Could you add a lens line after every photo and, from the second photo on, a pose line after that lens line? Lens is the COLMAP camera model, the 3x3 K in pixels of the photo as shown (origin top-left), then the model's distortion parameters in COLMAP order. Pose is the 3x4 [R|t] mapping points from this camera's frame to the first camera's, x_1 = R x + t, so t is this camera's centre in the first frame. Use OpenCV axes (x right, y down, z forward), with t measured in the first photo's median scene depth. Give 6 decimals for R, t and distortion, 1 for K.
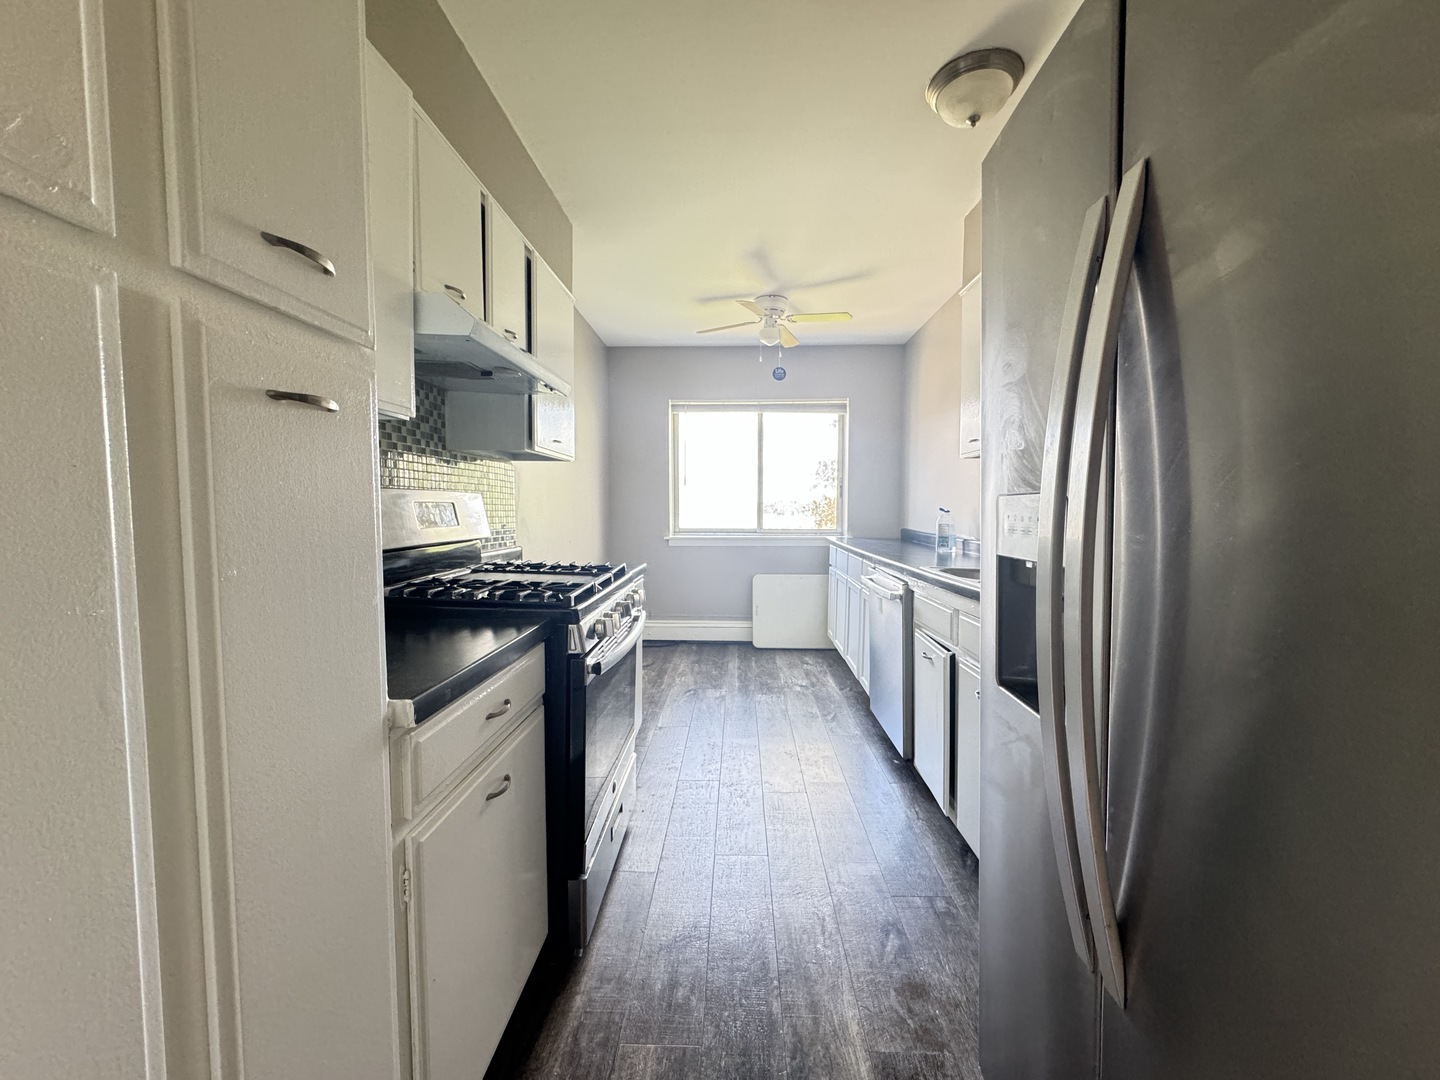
lens RADIAL K [[575.1, 0, 719.0], [0, 575.1, 538.8], [0, 0, 1]] dist [-0.001191, 0.000684]
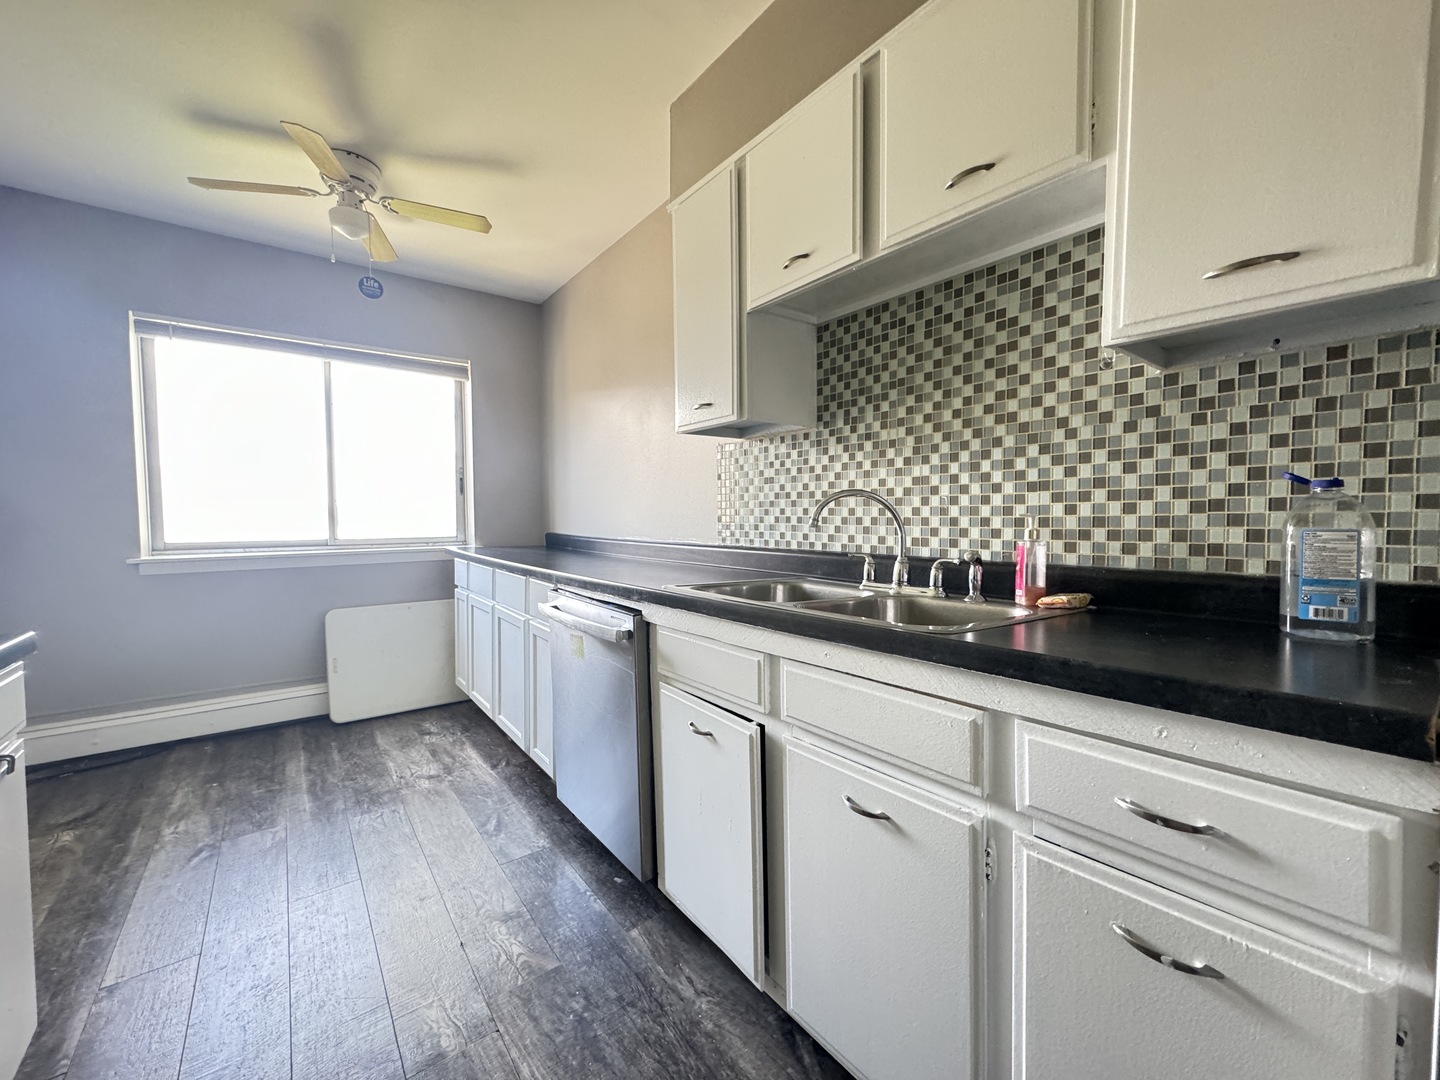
lens RADIAL K [[575.1, 0, 717.6], [0, 575.1, 537.2], [0, 0, 1]] dist [-0.001191, 0.000684]
pose [[0.773866, -0.033167, 0.632480, -0.006426], [0.041889, 0.999122, 0.001140, -0.002769], [-0.631962, 0.025612, 0.774576, 0.259713]]
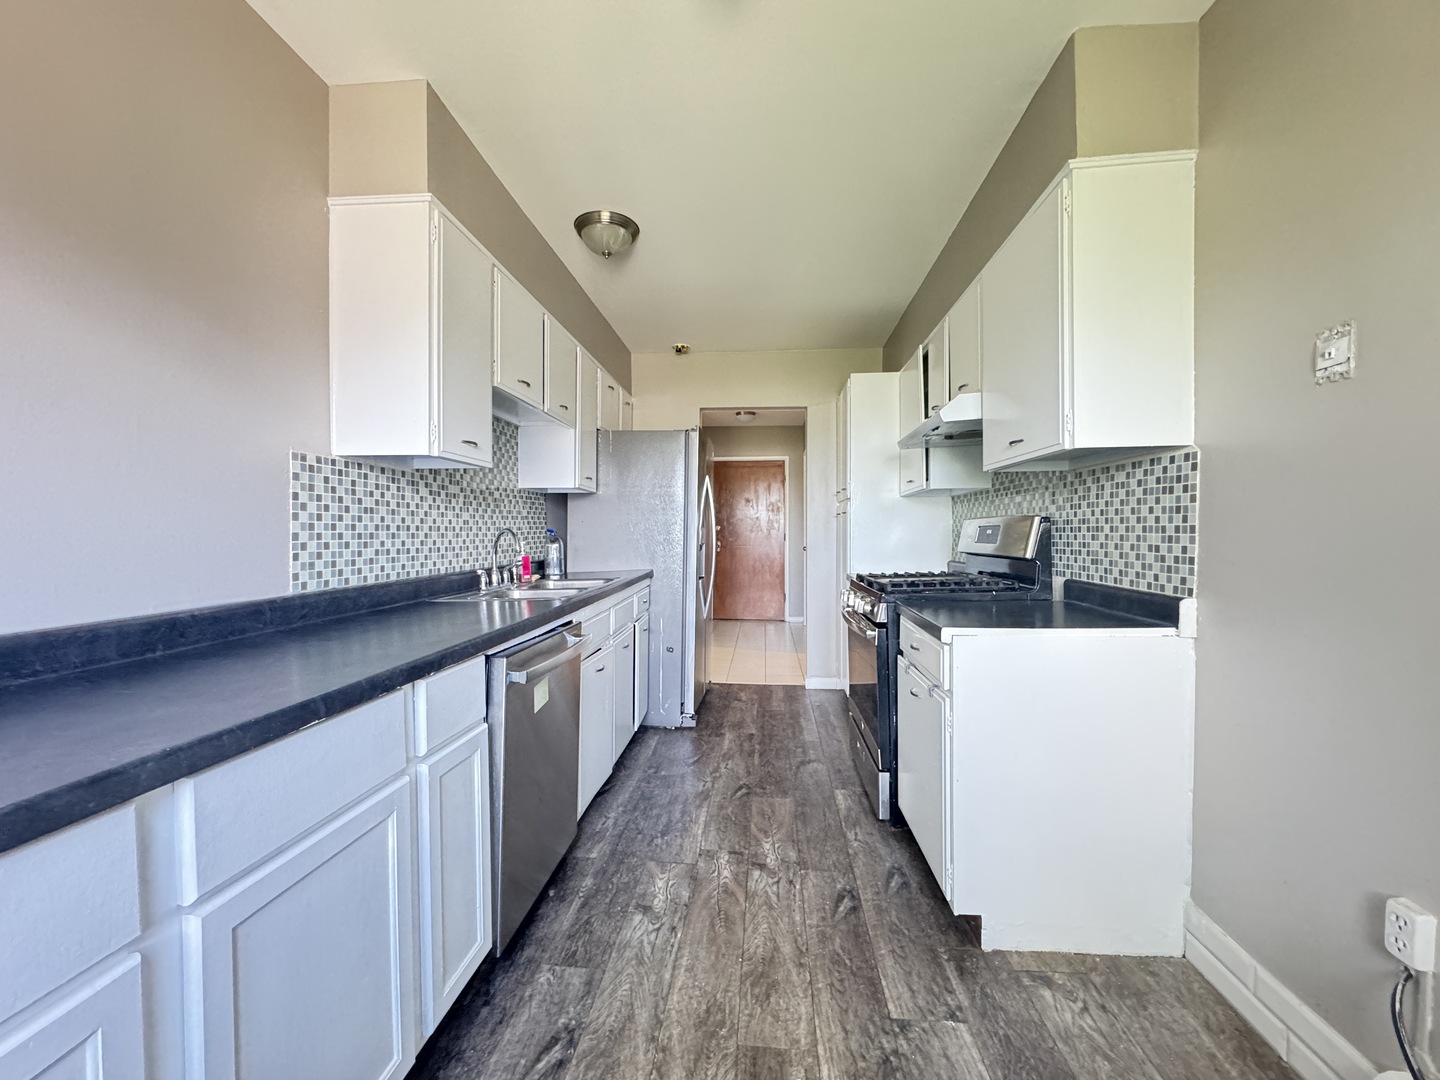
lens RADIAL K [[575.1, 0, 718.7], [0, 575.1, 533.8], [0, 0, 1]] dist [-0.001191, 0.000684]
pose [[-0.998693, 0.002472, 0.051048, 0.044445], [0.005441, 0.998295, 0.058116, -0.056922], [-0.050817, 0.058317, -0.997004, 1.073497]]
